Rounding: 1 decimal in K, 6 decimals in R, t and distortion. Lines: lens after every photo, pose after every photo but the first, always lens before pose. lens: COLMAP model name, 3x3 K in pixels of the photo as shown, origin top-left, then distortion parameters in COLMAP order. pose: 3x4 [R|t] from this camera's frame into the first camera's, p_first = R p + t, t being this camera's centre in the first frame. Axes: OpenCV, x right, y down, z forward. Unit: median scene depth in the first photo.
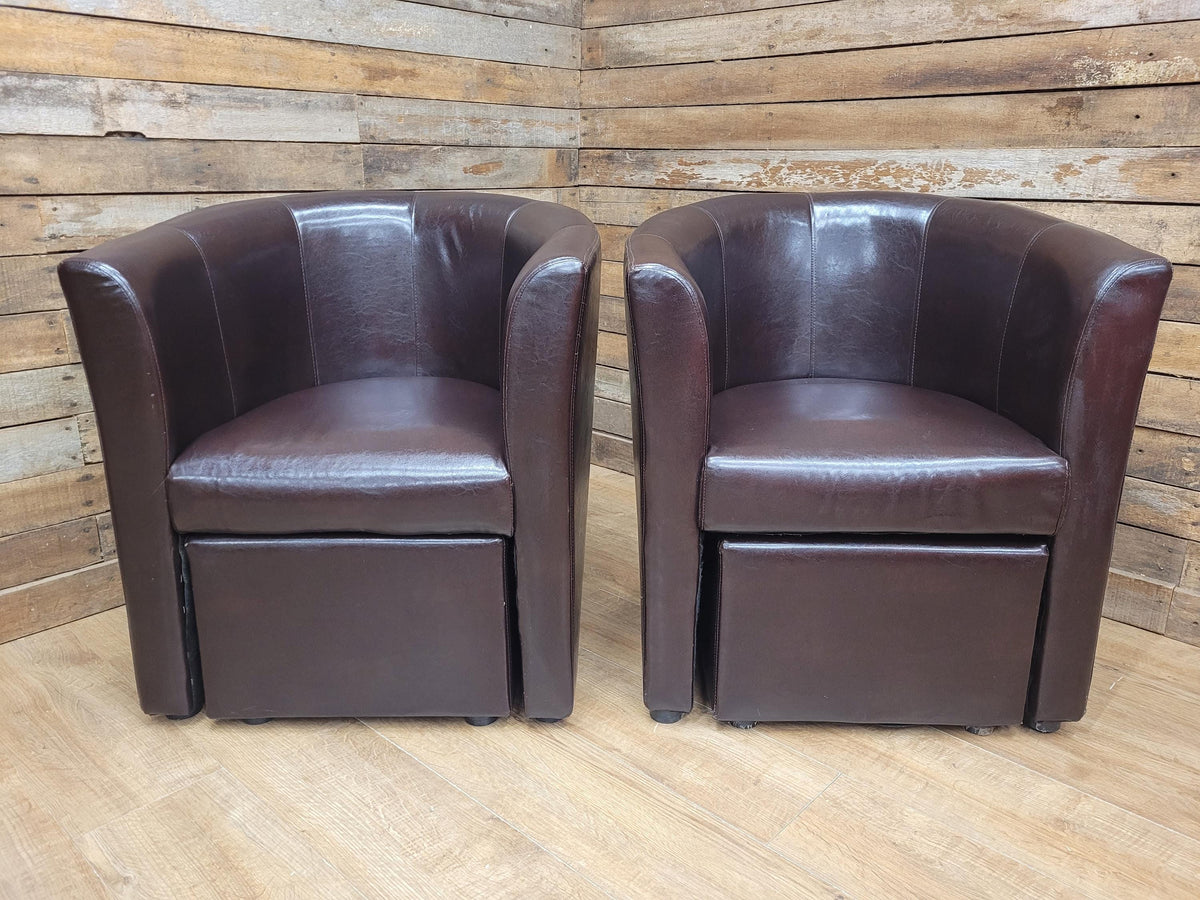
lens RADIAL K [[909.0, 0, 609.3], [0, 909.0, 441.3], [0, 0, 1]] dist [0.059697, -0.045352]
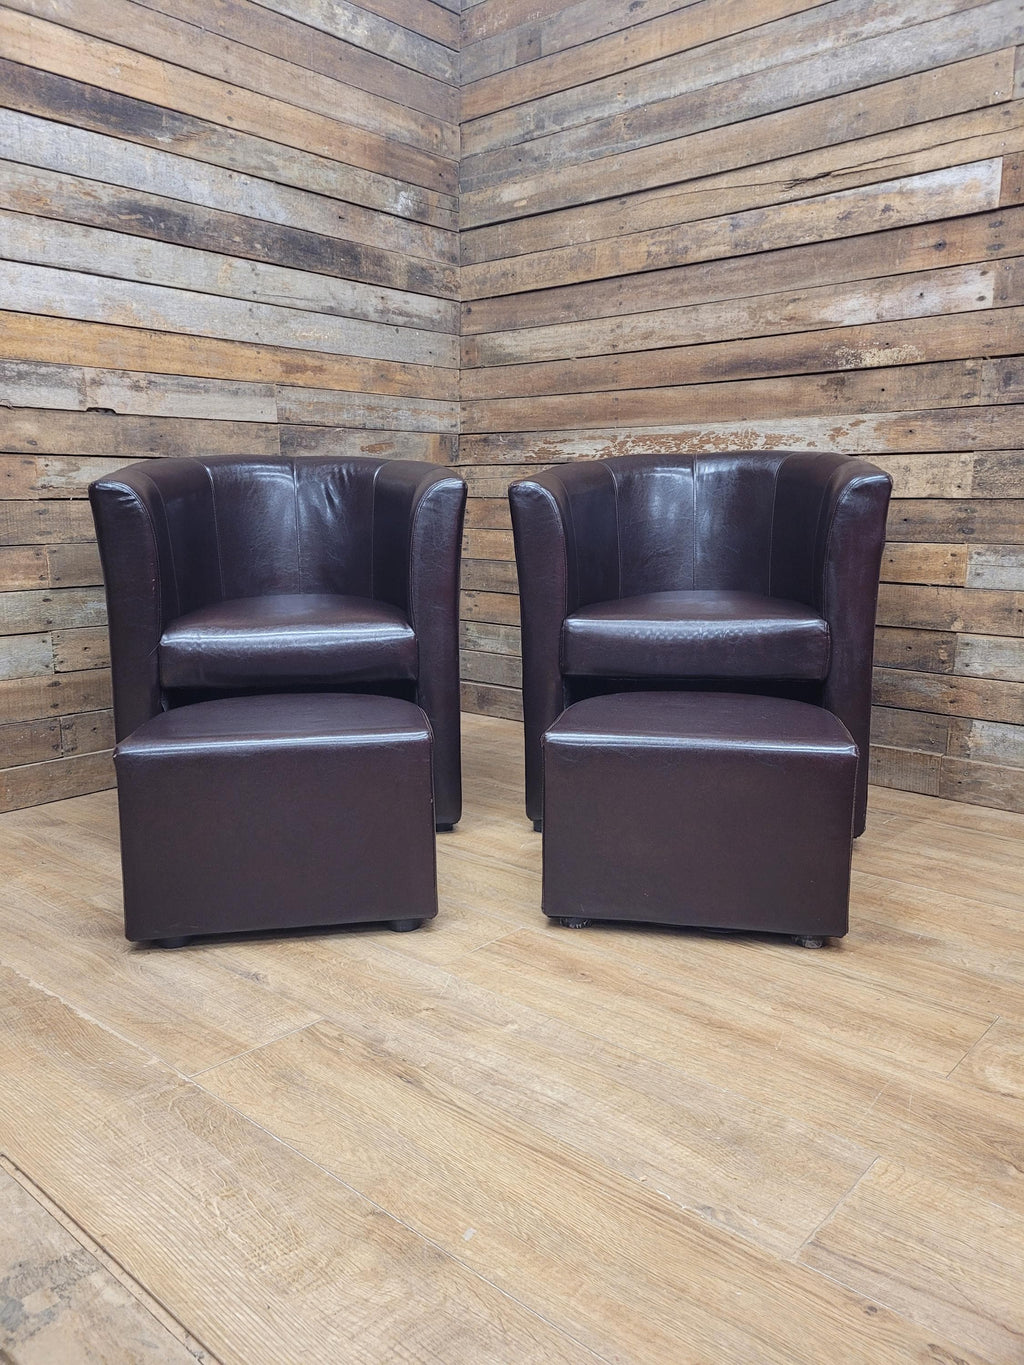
lens RADIAL K [[1034.0, 0, 523.0], [0, 1034.0, 680.8], [0, 0, 1]] dist [0.059697, -0.045352]
pose [[0.999616, -0.014614, 0.023538, 0.017308], [0.017353, 0.992534, -0.120729, 0.214210], [-0.021598, 0.121091, 0.992406, -0.383495]]
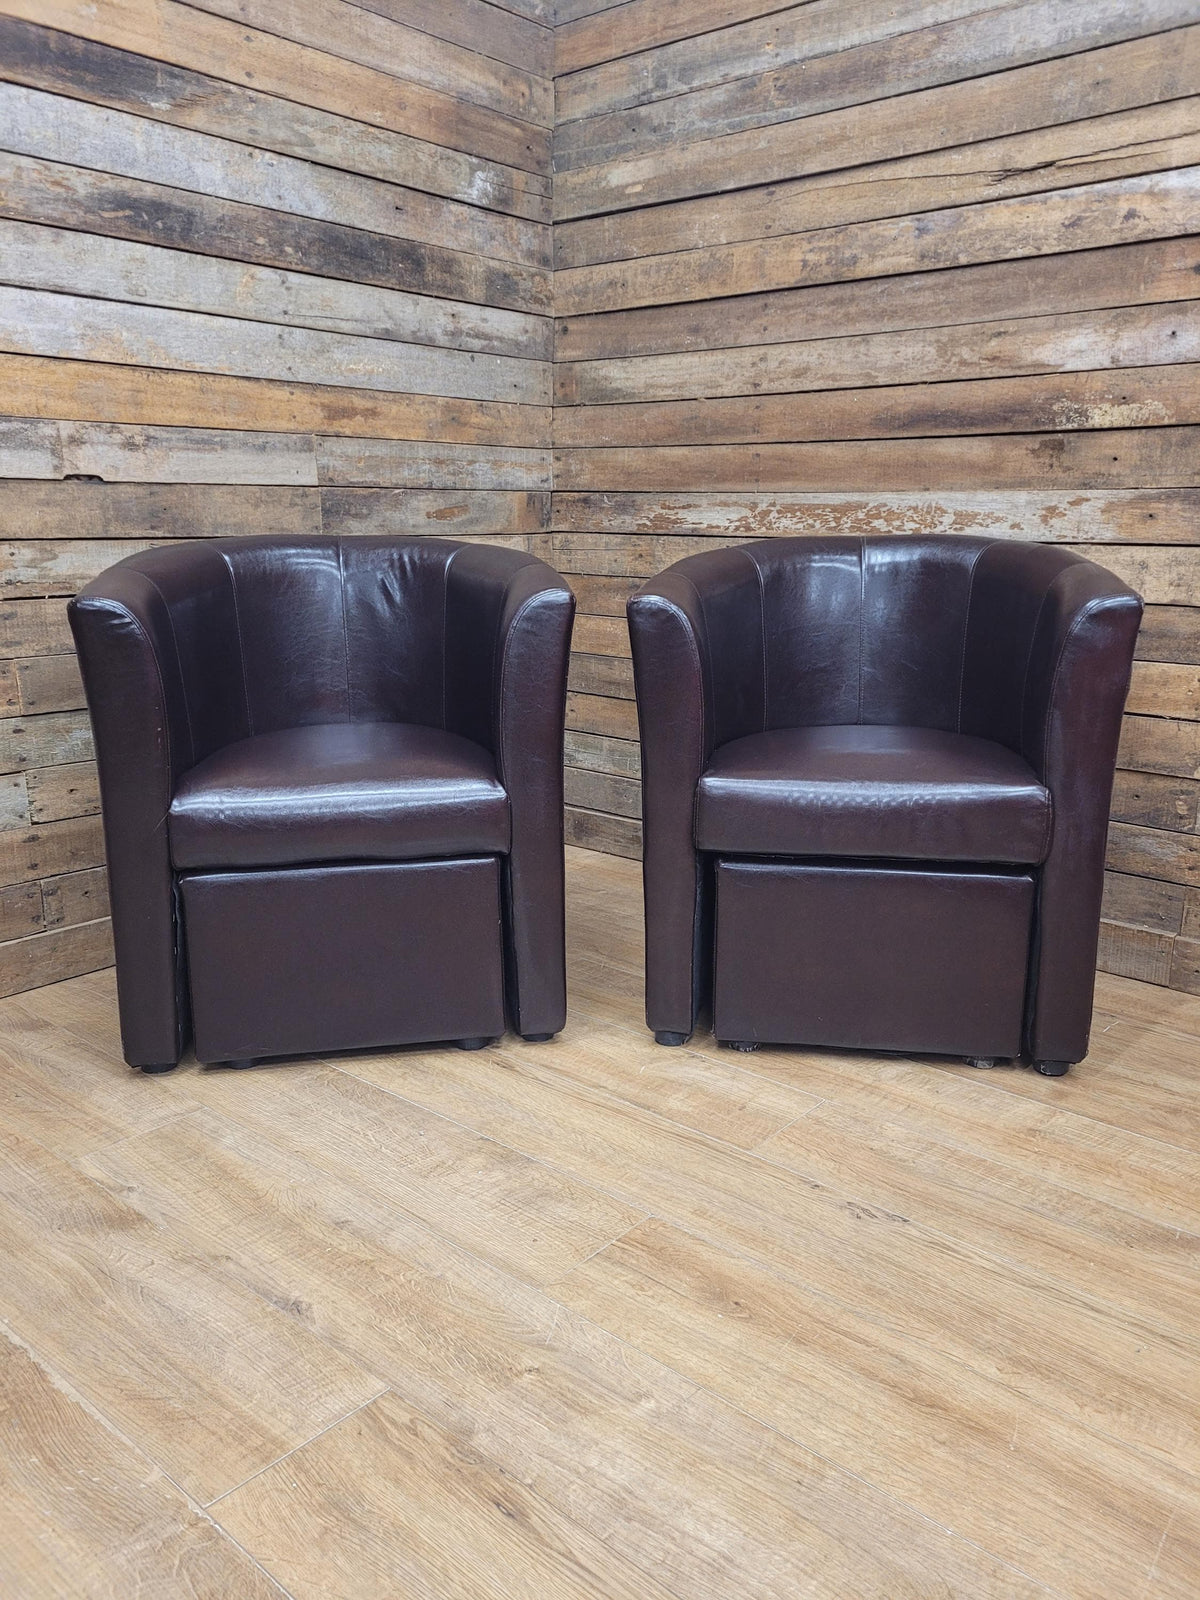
lens RADIAL K [[1212.1, 0, 624.6], [0, 1212.1, 814.3], [0, 0, 1]] dist [0.059697, -0.045352]
pose [[0.999363, -0.011467, 0.033792, -0.007843], [0.013203, 0.998581, -0.051596, 0.087700], [-0.033152, 0.052009, 0.998096, -0.265902]]
